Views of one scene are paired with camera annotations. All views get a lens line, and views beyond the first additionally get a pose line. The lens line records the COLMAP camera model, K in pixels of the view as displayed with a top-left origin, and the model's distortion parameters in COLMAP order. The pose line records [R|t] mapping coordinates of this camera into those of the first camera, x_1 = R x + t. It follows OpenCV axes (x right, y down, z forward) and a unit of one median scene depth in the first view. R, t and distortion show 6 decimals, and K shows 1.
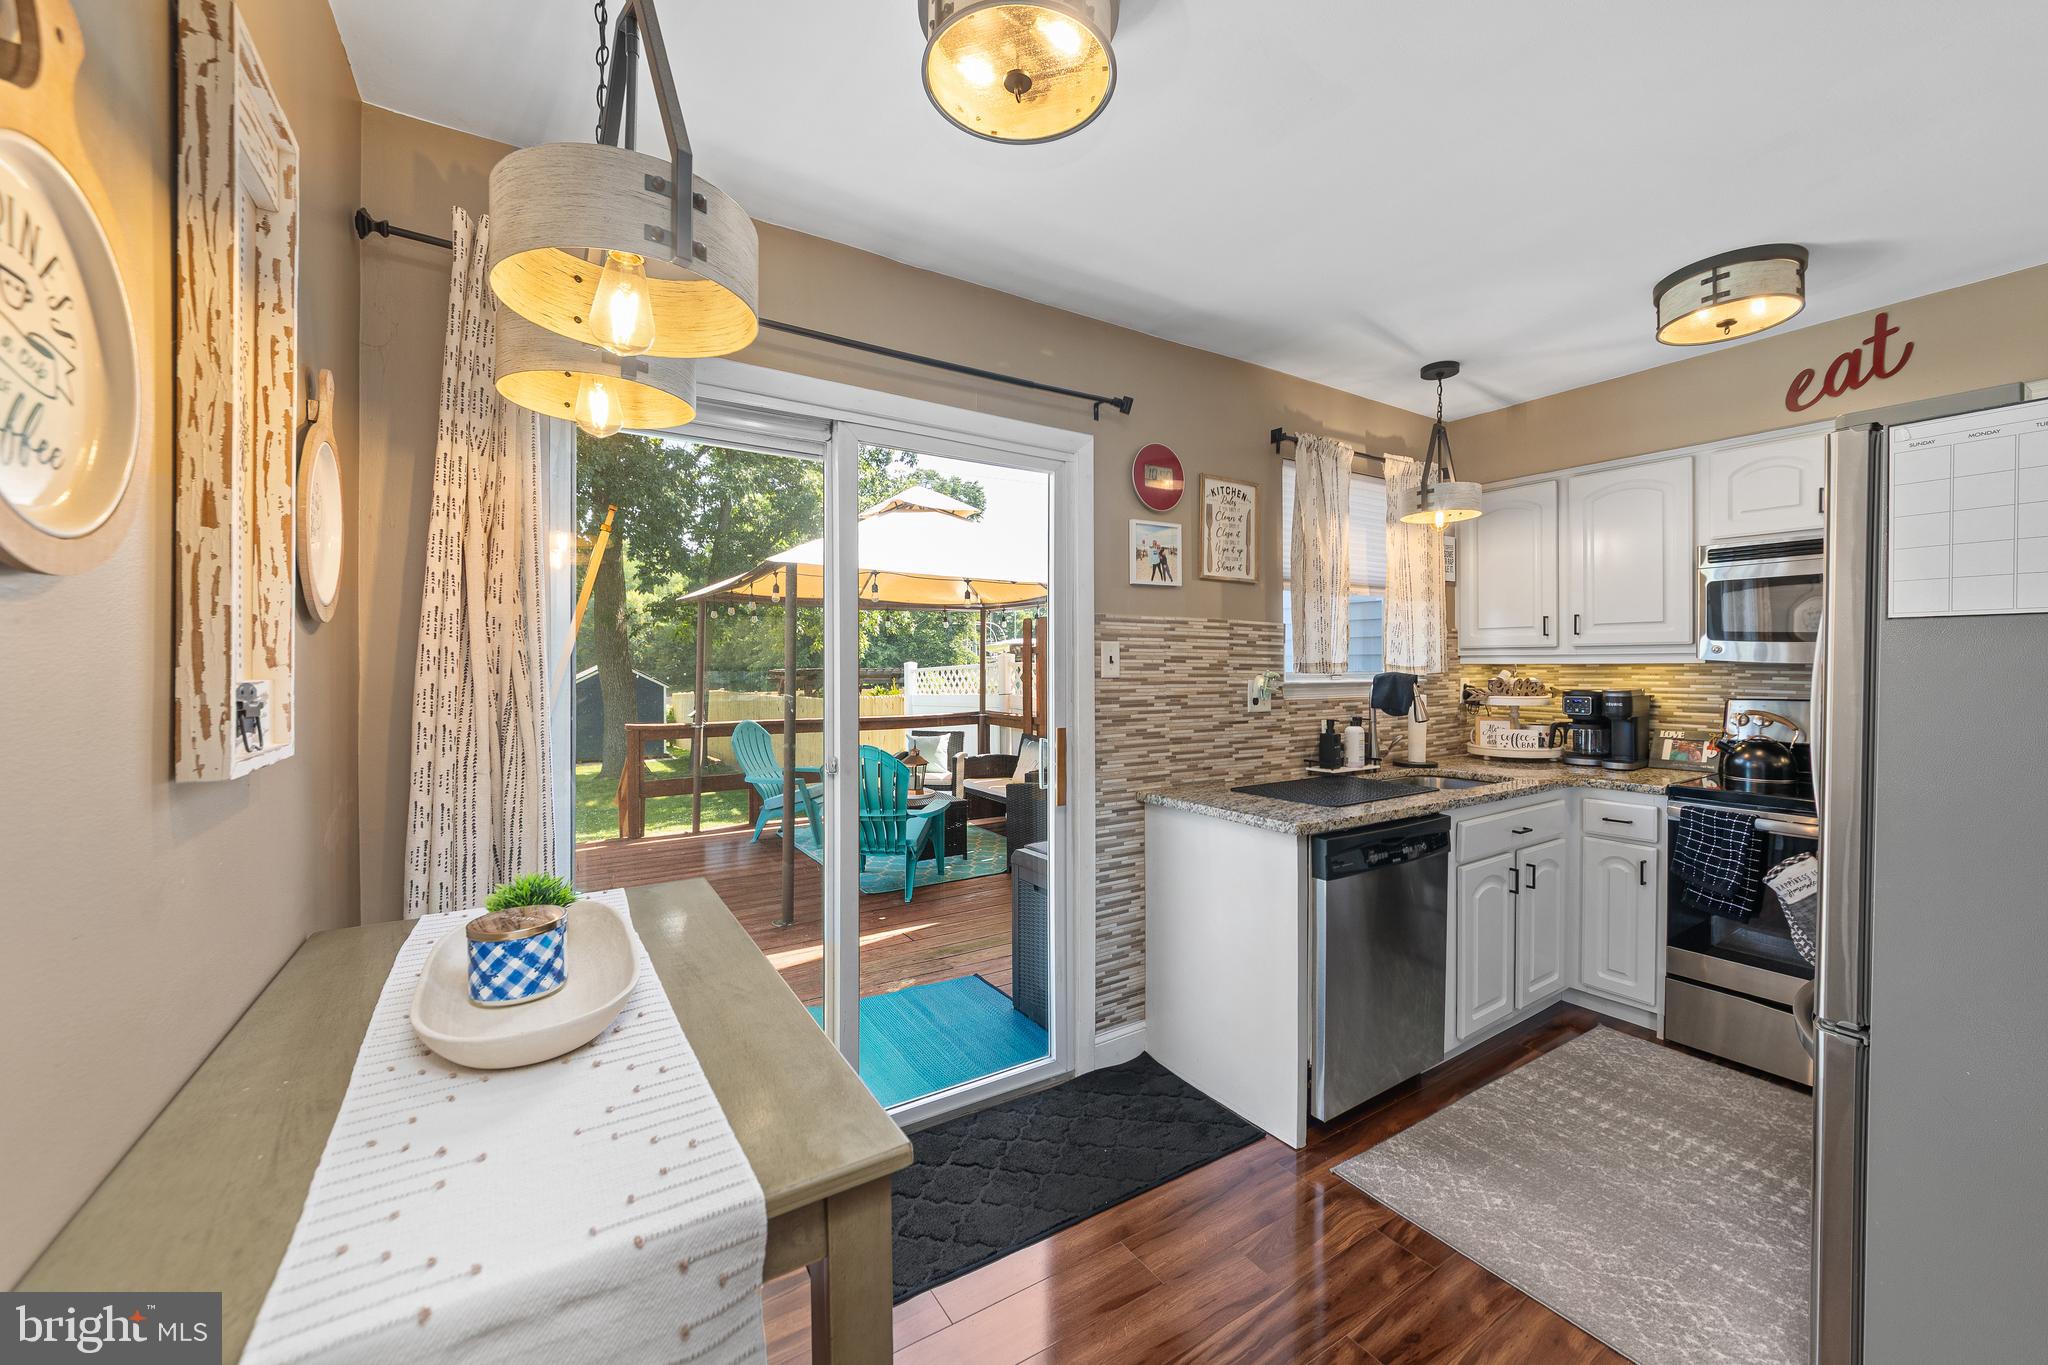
lens RADIAL K [[775.3, 0, 1032.4], [0, 775.3, 671.6], [0, 0, 1]] dist [-0.007985, -0.000315]
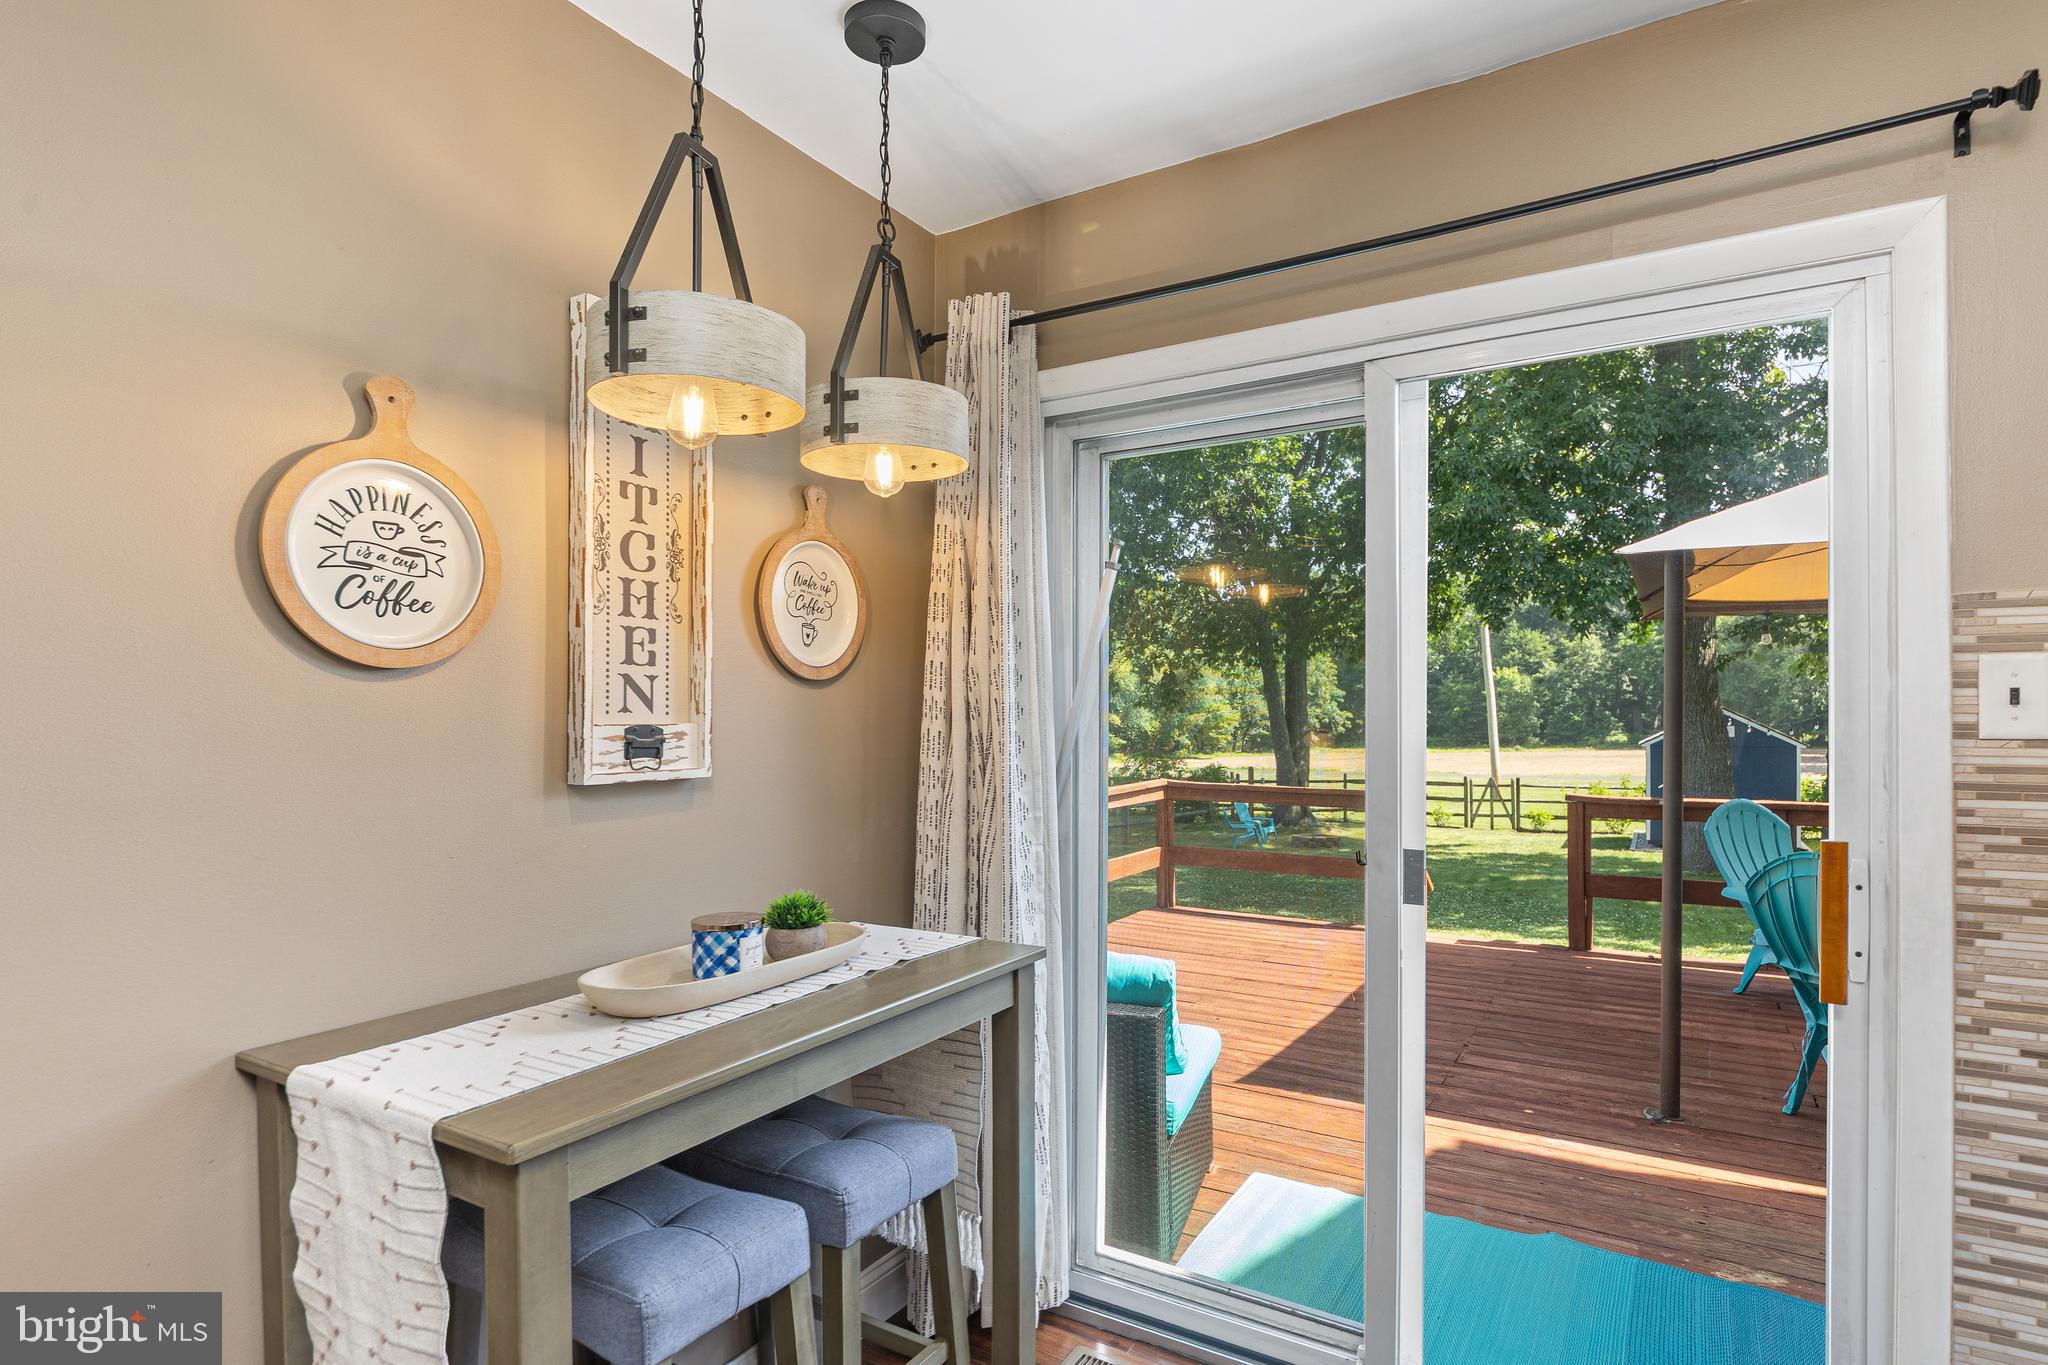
lens RADIAL K [[1043.5, 0, 1022.4], [0, 1043.5, 717.8], [0, 0, 1]] dist [0.010038, -0.007512]
pose [[0.437829, 0.003601, -0.899051, 0.339749], [-0.004960, 0.999986, 0.001590, -0.001568], [0.899045, 0.003764, 0.437841, 0.227131]]
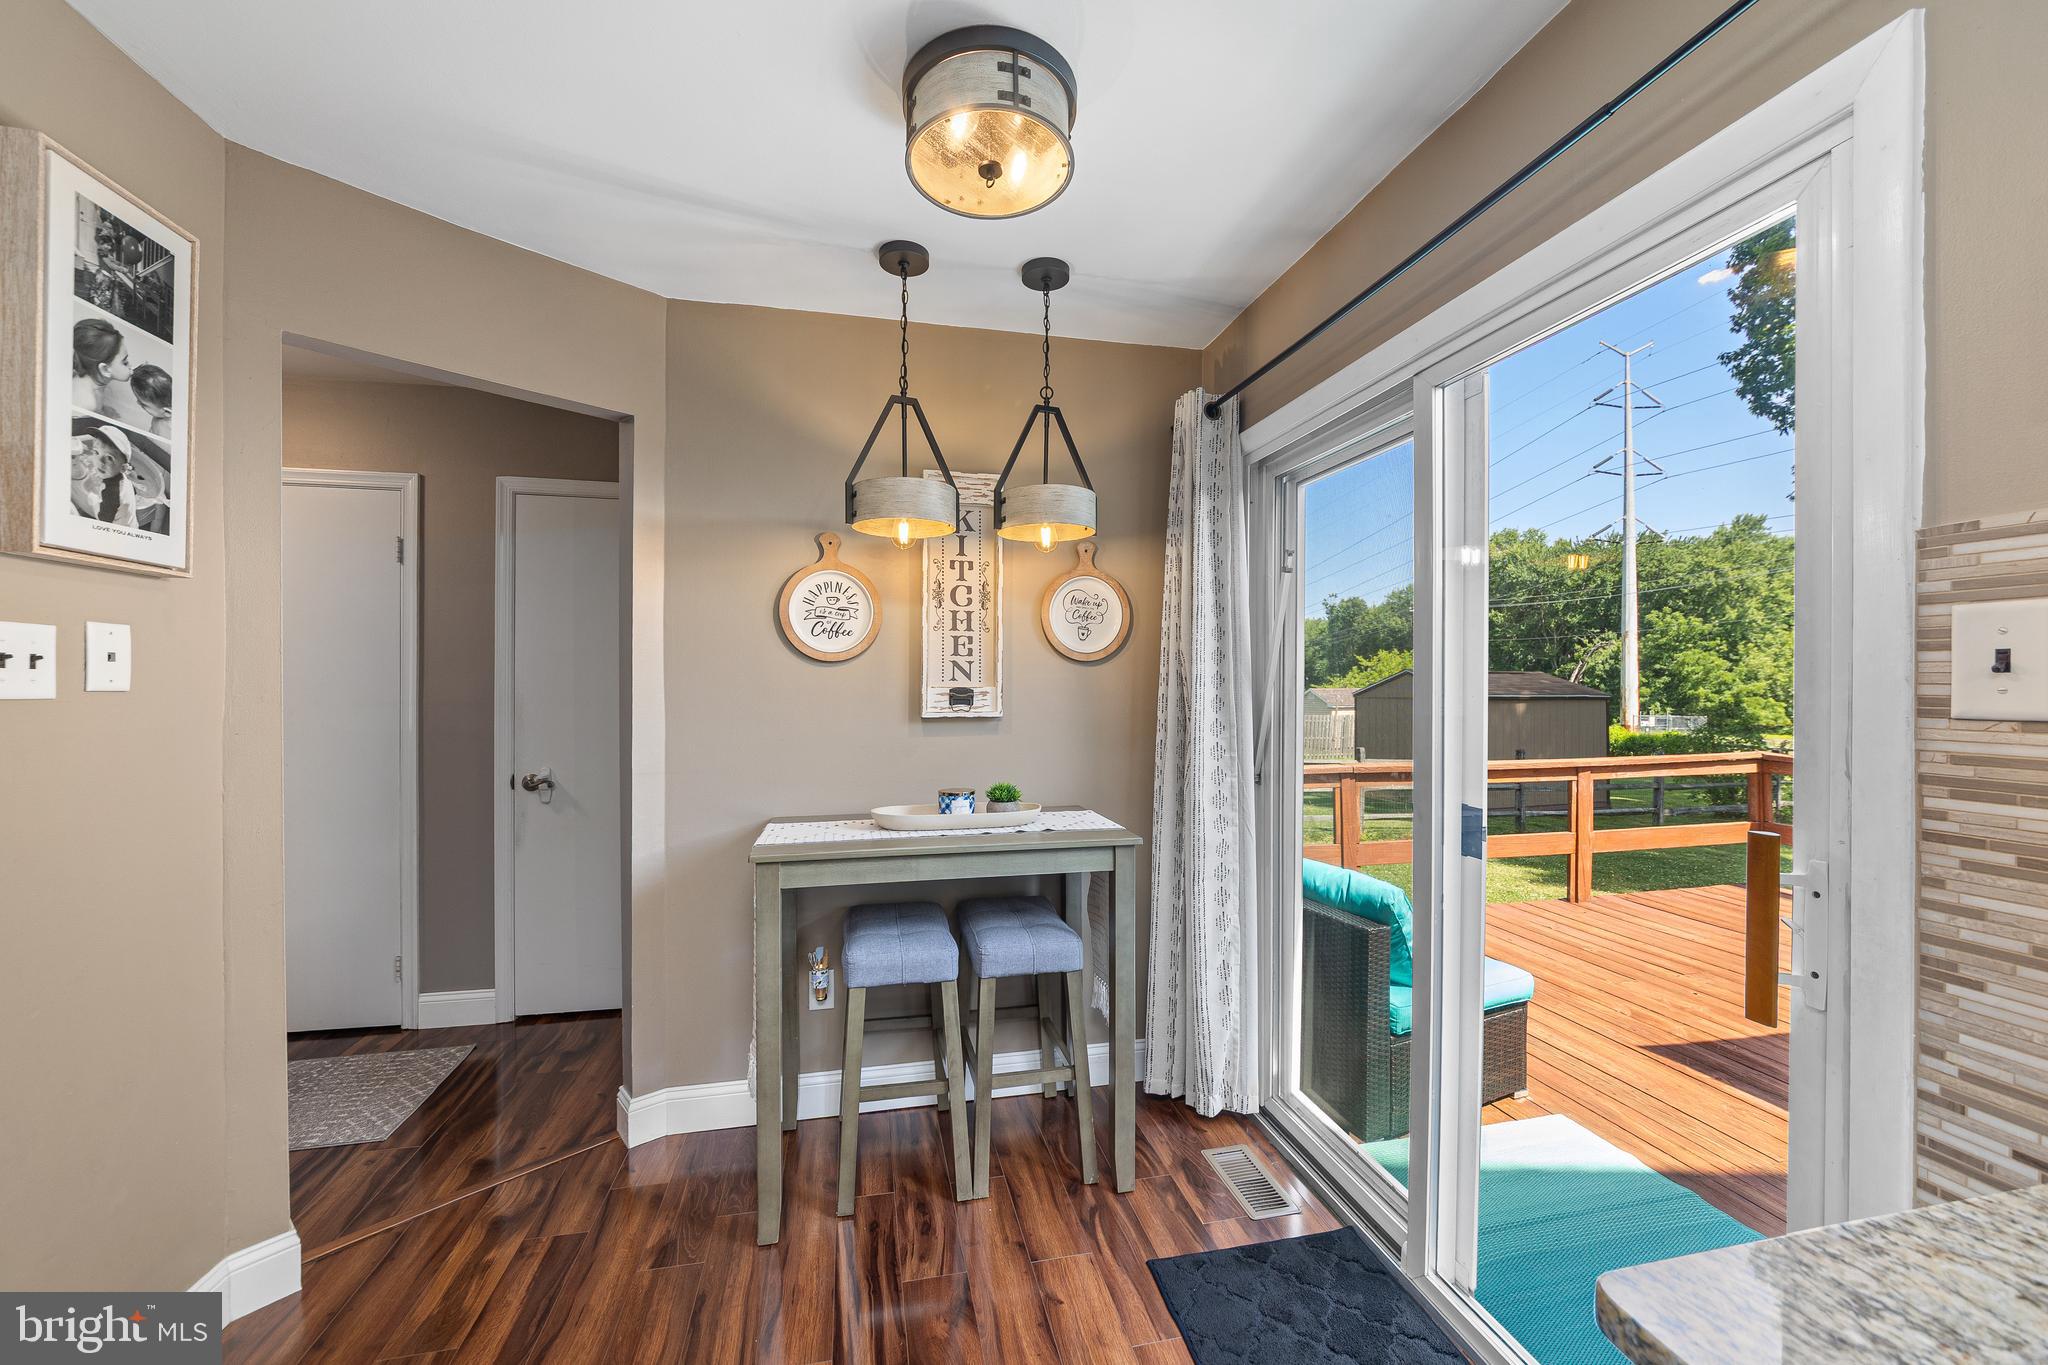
lens RADIAL K [[762.9, 0, 1017.7], [0, 762.9, 687.8], [0, 0, 1]] dist [-0.001110, -0.000199]
pose [[-0.345770, 0.007351, -0.938290, 0.468122], [-0.007453, 0.999916, 0.010580, -0.004378], [0.938290, 0.010651, -0.345687, 0.655249]]
